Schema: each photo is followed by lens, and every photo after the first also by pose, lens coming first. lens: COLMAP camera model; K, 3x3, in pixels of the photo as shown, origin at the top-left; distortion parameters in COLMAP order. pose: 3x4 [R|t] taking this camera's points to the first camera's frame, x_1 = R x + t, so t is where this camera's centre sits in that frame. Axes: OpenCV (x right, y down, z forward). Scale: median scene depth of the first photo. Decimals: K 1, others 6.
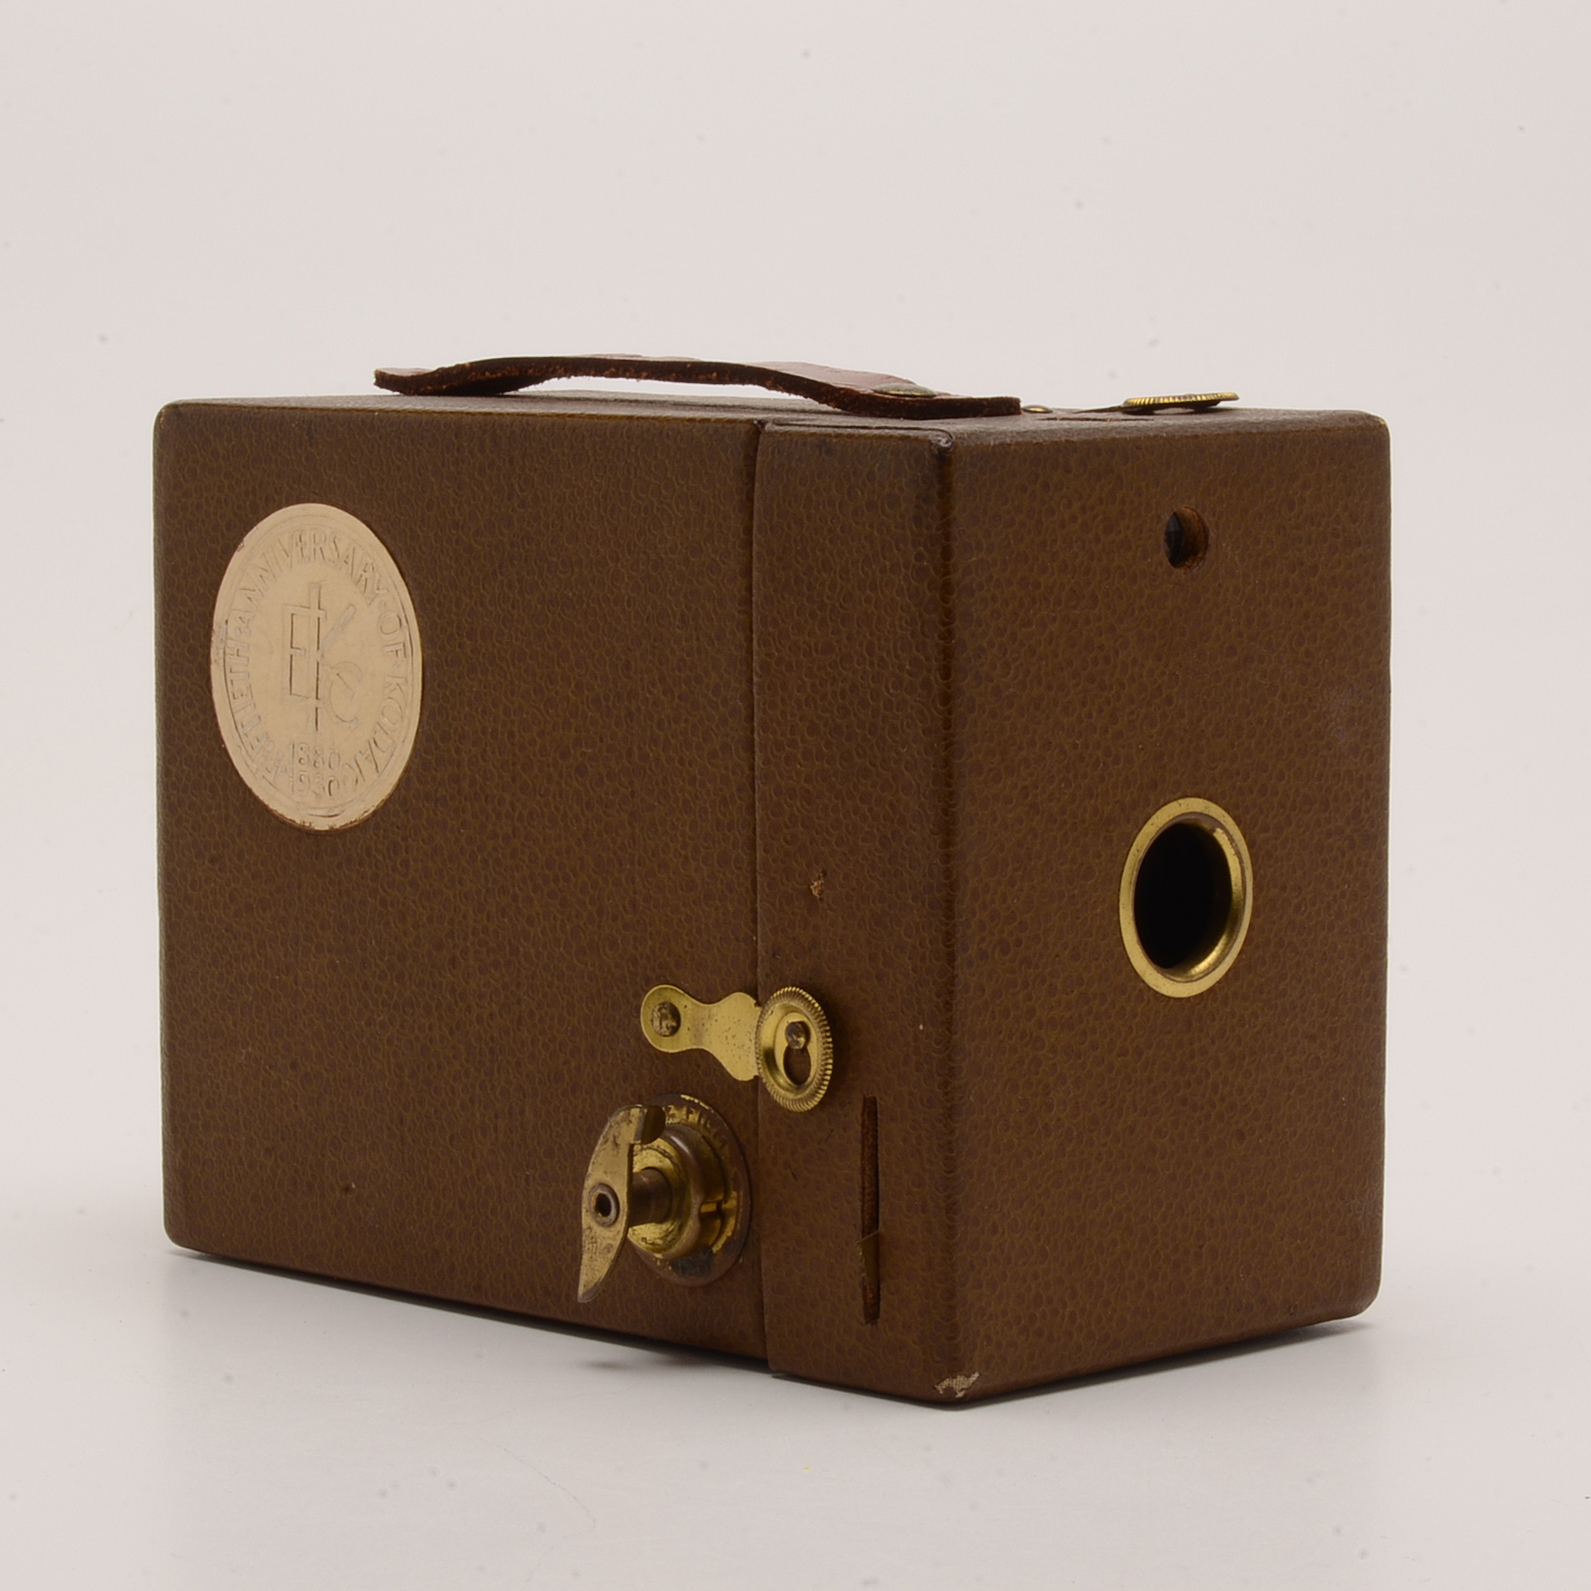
lens RADIAL K [[5556.9, 0, 795.7], [0, 5556.9, 795.5], [0, 0, 1]] dist [-0.085269, 0.000000]
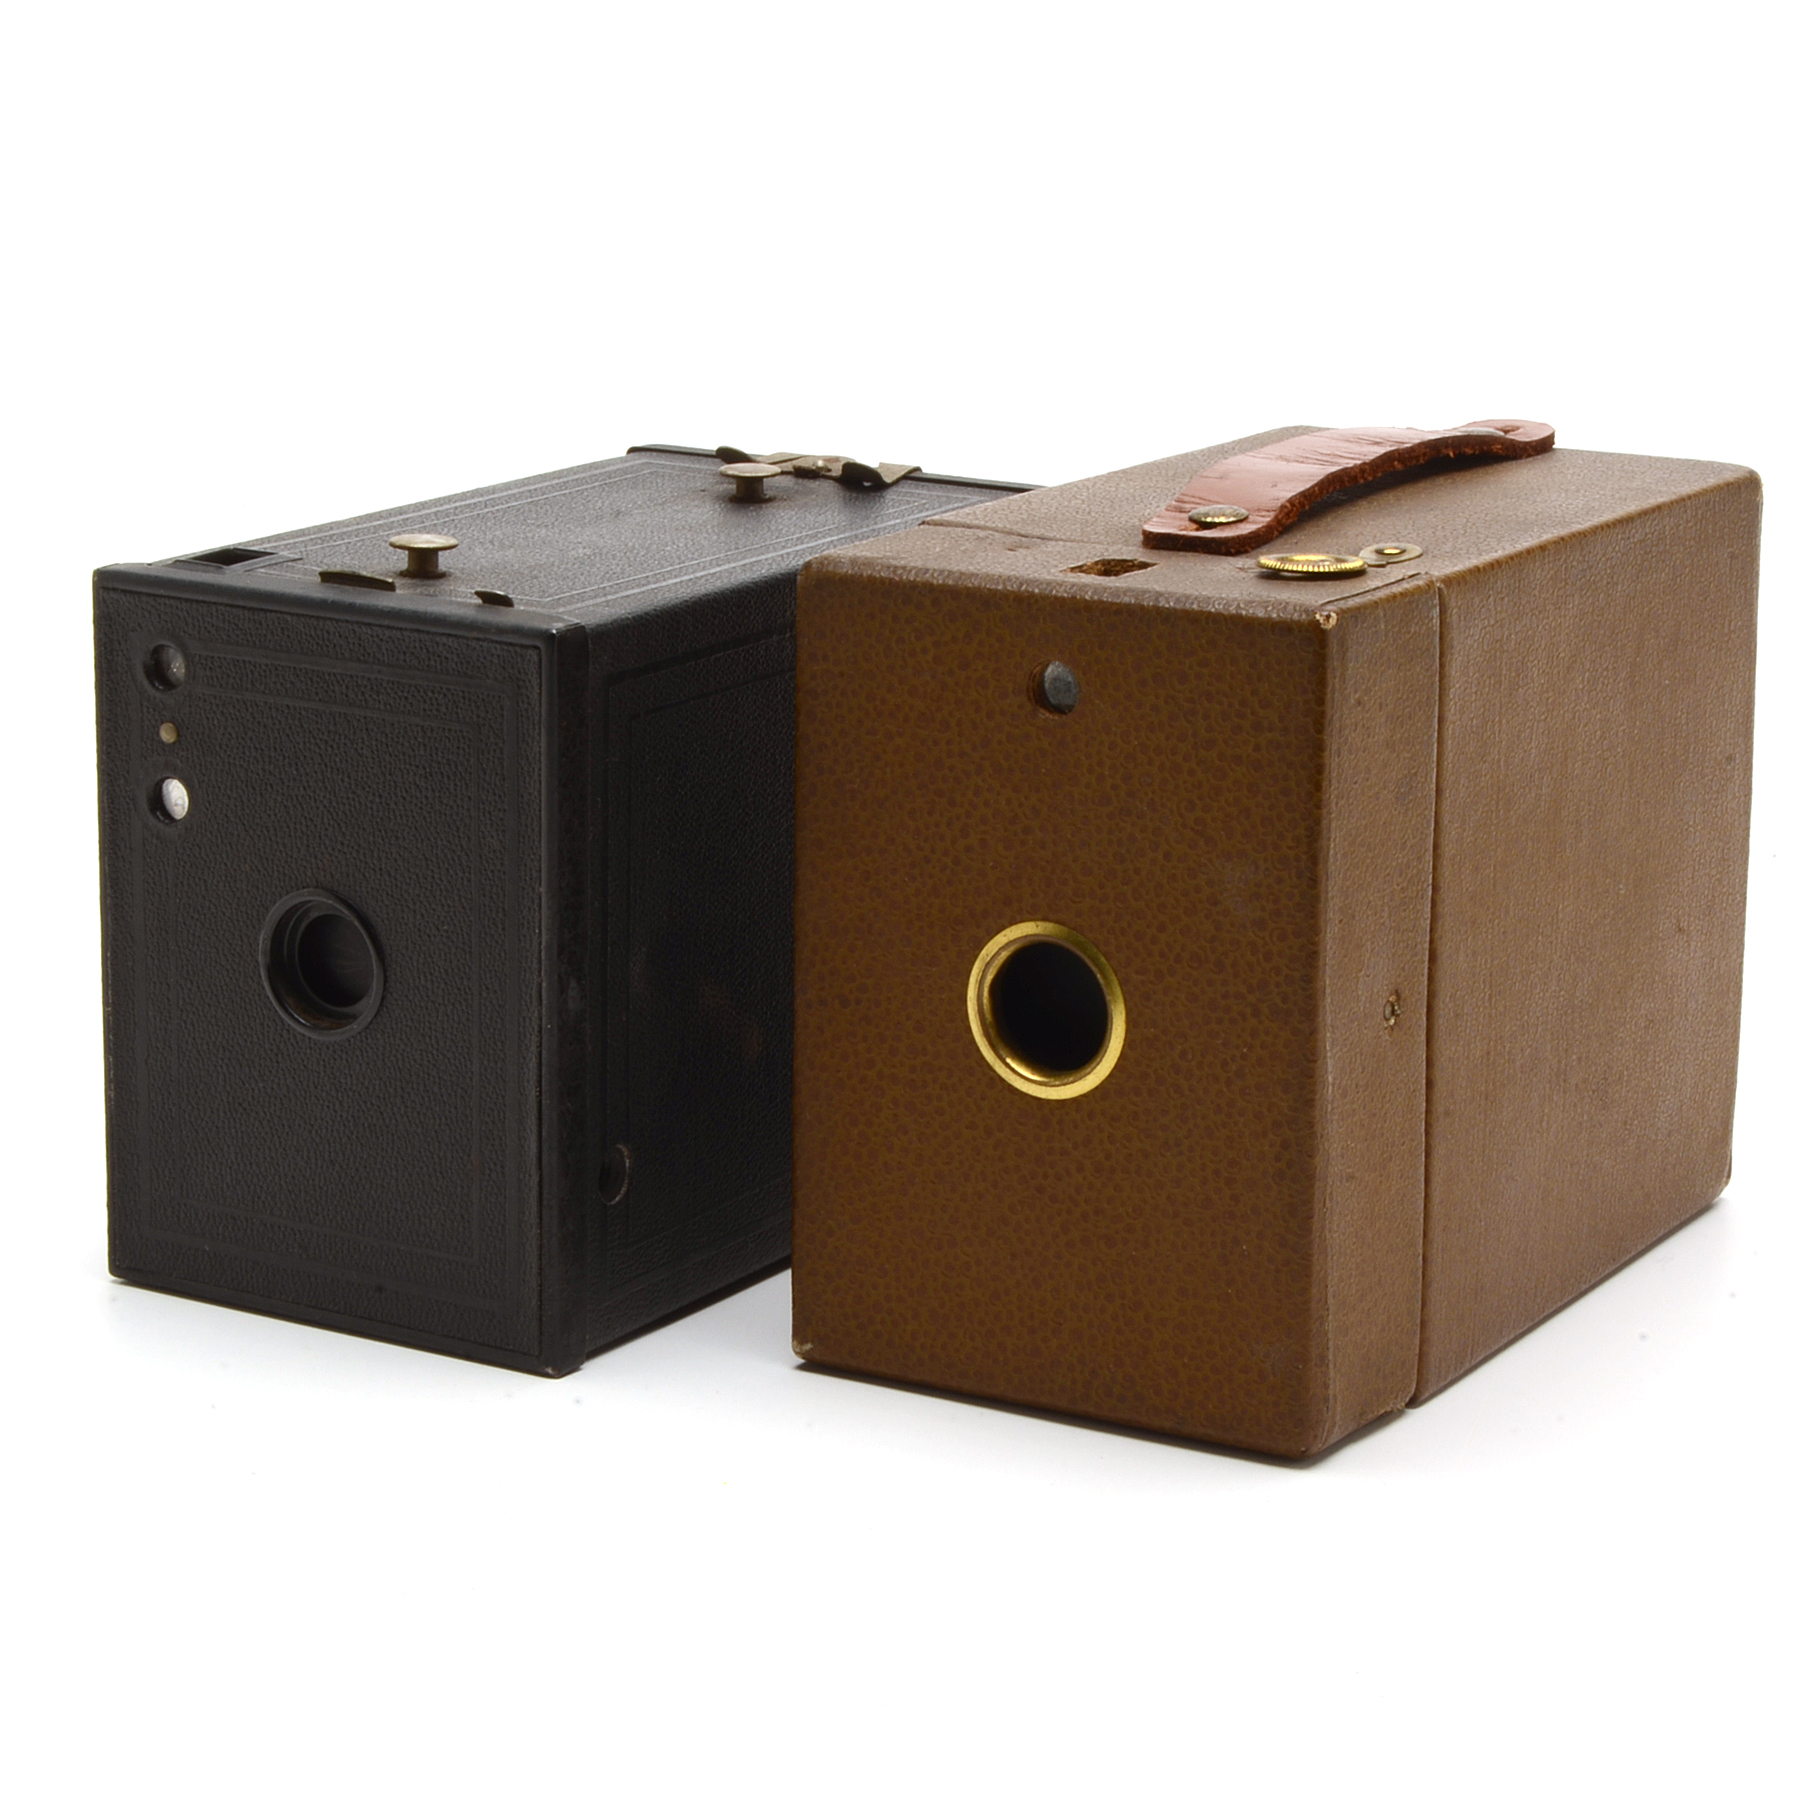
lens RADIAL K [[5119.5, 0, 899.4], [0, 5119.5, 889.3], [0, 0, 1]] dist [-0.117244, 0.000000]
pose [[0.232259, 0.222578, -0.946845, 1.021719], [-0.100208, 0.973761, 0.204324, -0.209914], [0.967478, 0.047425, 0.248468, 0.722288]]
